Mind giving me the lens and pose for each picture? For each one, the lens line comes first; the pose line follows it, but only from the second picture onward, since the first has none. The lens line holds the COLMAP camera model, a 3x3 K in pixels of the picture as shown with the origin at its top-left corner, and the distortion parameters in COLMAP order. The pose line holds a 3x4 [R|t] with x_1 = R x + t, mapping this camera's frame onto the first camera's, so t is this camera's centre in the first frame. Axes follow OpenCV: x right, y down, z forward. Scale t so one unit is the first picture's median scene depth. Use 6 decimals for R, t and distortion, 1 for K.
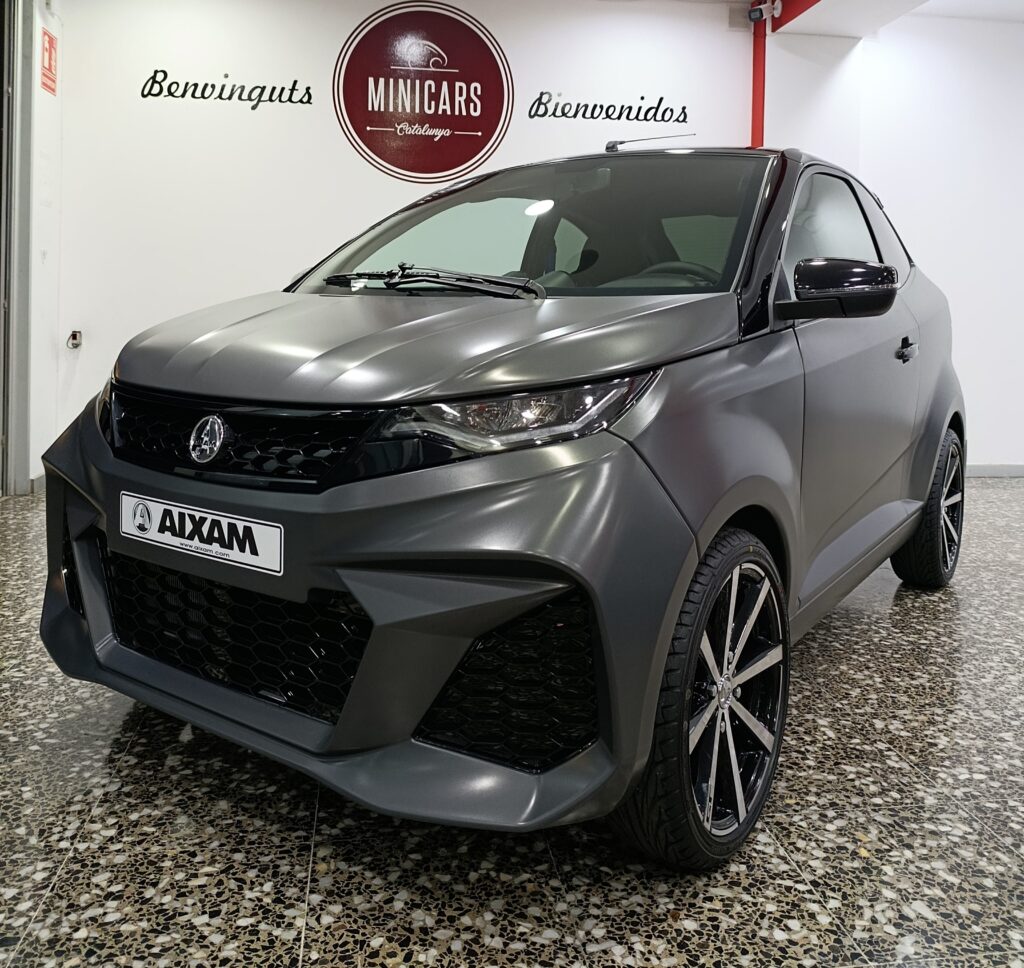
lens RADIAL K [[929.2, 0, 504.5], [0, 929.2, 326.3], [0, 0, 1]] dist [0.024543, -0.038746]
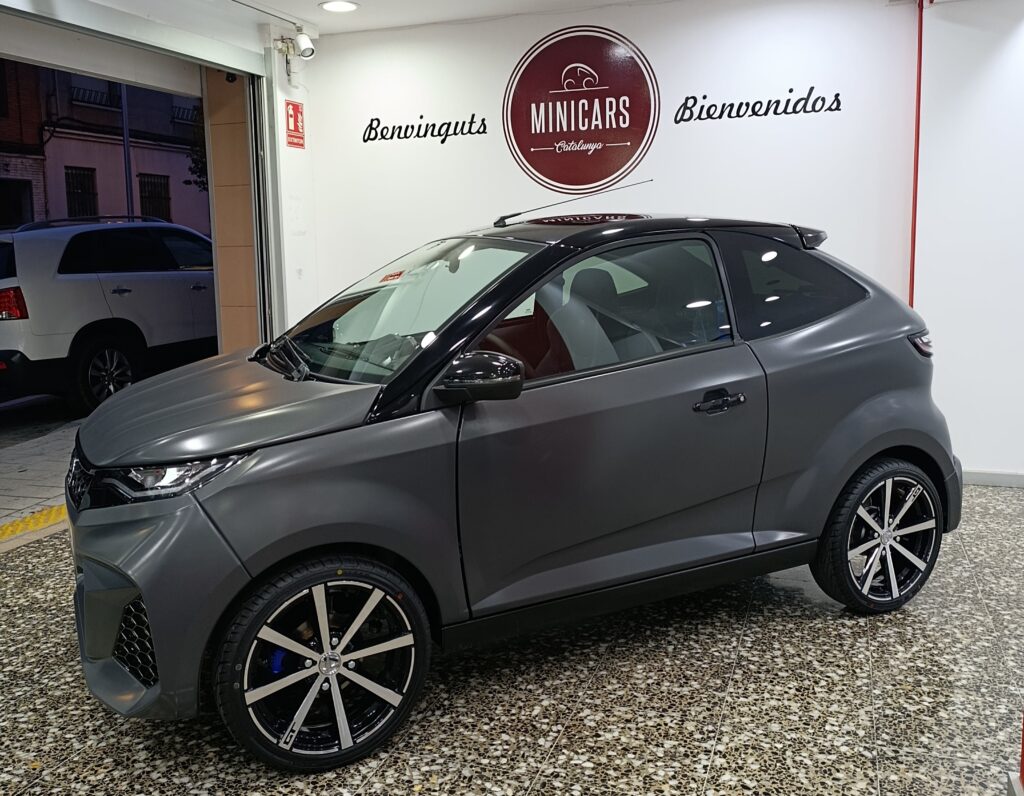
lens RADIAL K [[921.7, 0, 511.9], [0, 921.7, 357.0], [0, 0, 1]] dist [0.041643, -0.059681]
pose [[0.885848, 0.020258, -0.463533, 1.133345], [0.029188, 0.994634, 0.099251, -0.224965], [0.463056, -0.101451, 0.880504, -0.117298]]
